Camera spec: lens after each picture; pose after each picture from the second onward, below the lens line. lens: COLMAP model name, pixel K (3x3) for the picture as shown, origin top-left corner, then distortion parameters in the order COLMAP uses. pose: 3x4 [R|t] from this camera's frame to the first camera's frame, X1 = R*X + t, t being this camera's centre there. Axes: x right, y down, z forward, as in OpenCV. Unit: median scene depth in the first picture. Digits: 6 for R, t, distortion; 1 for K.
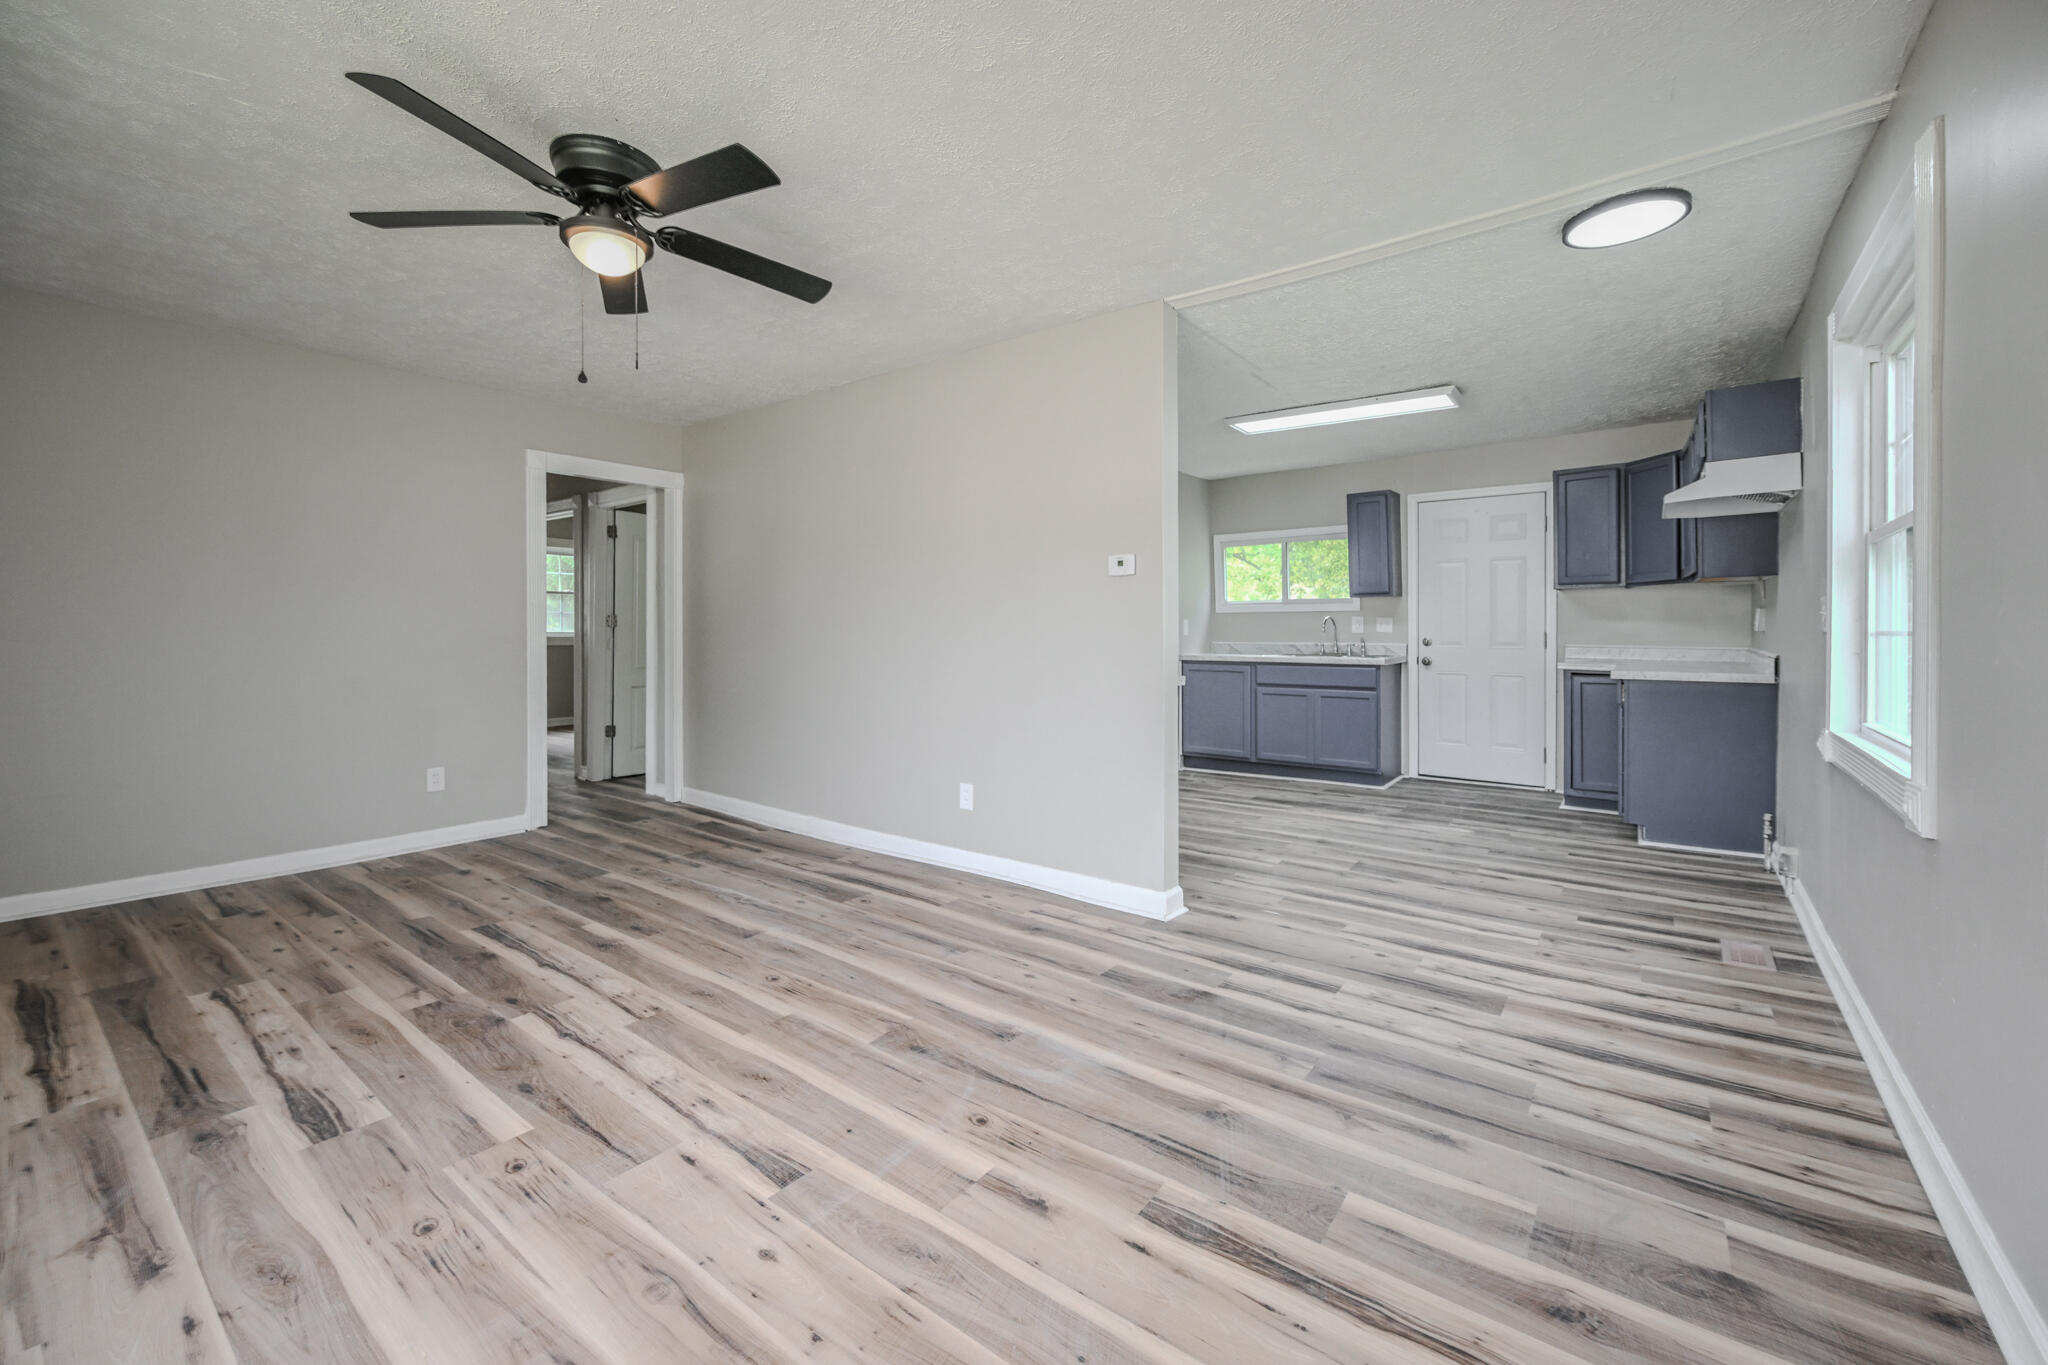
lens RADIAL K [[830.1, 0, 1073.2], [0, 830.1, 627.3], [0, 0, 1]] dist [-0.001533, -0.000440]
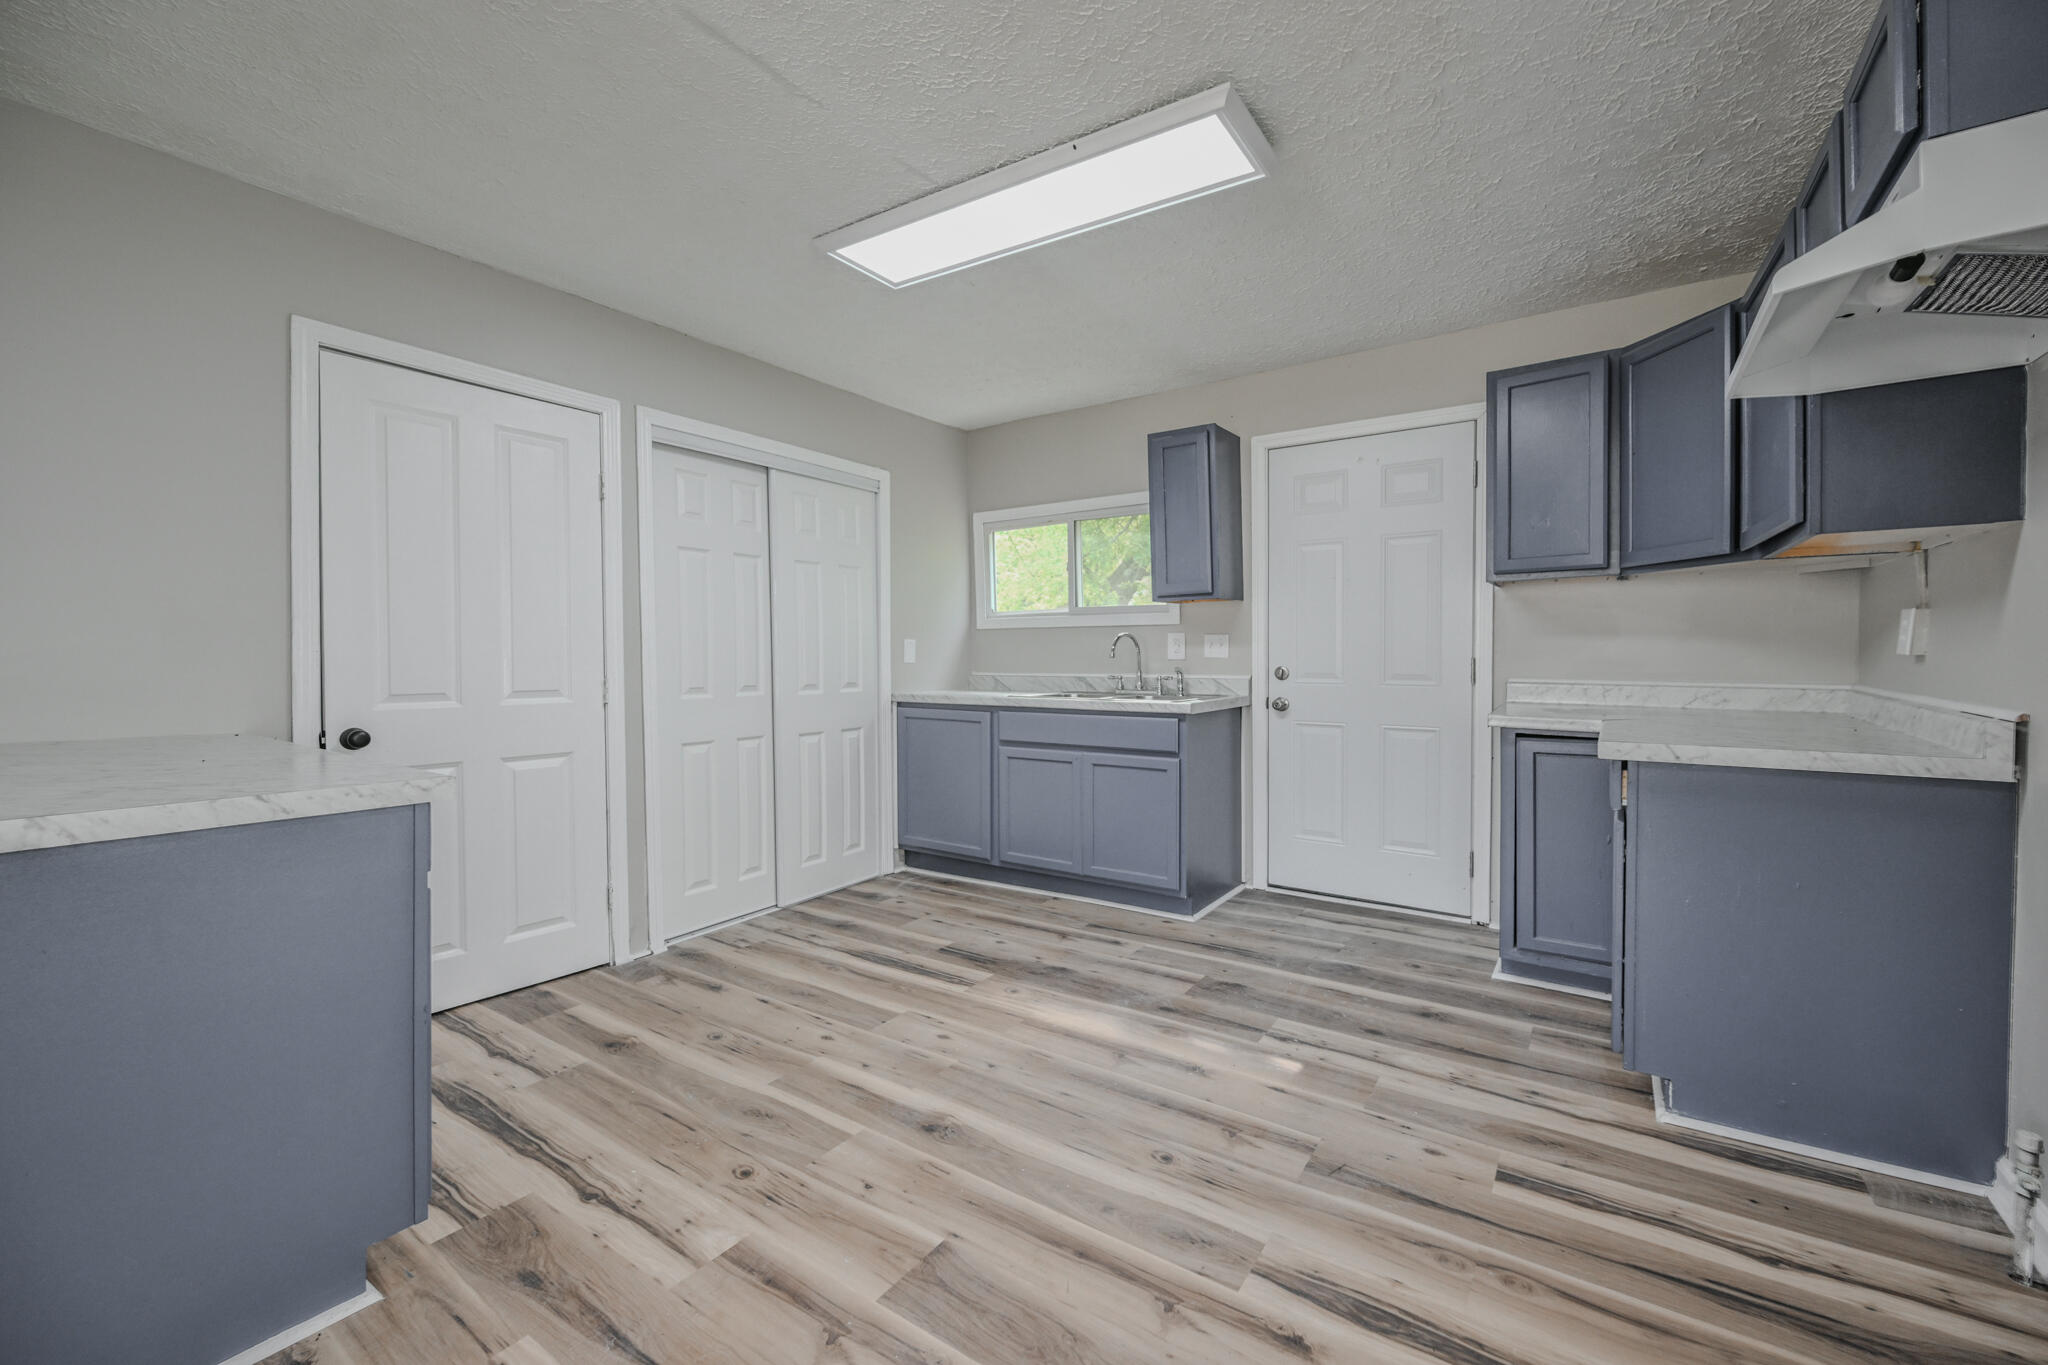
lens RADIAL K [[830.1, 0, 981.1], [0, 830.1, 664.3], [0, 0, 1]] dist [-0.001533, -0.000440]
pose [[0.999035, -0.000632, -0.043910, 0.238863], [0.001239, 0.999904, 0.013806, 0.001974], [0.043897, -0.013847, 0.998940, 0.385138]]
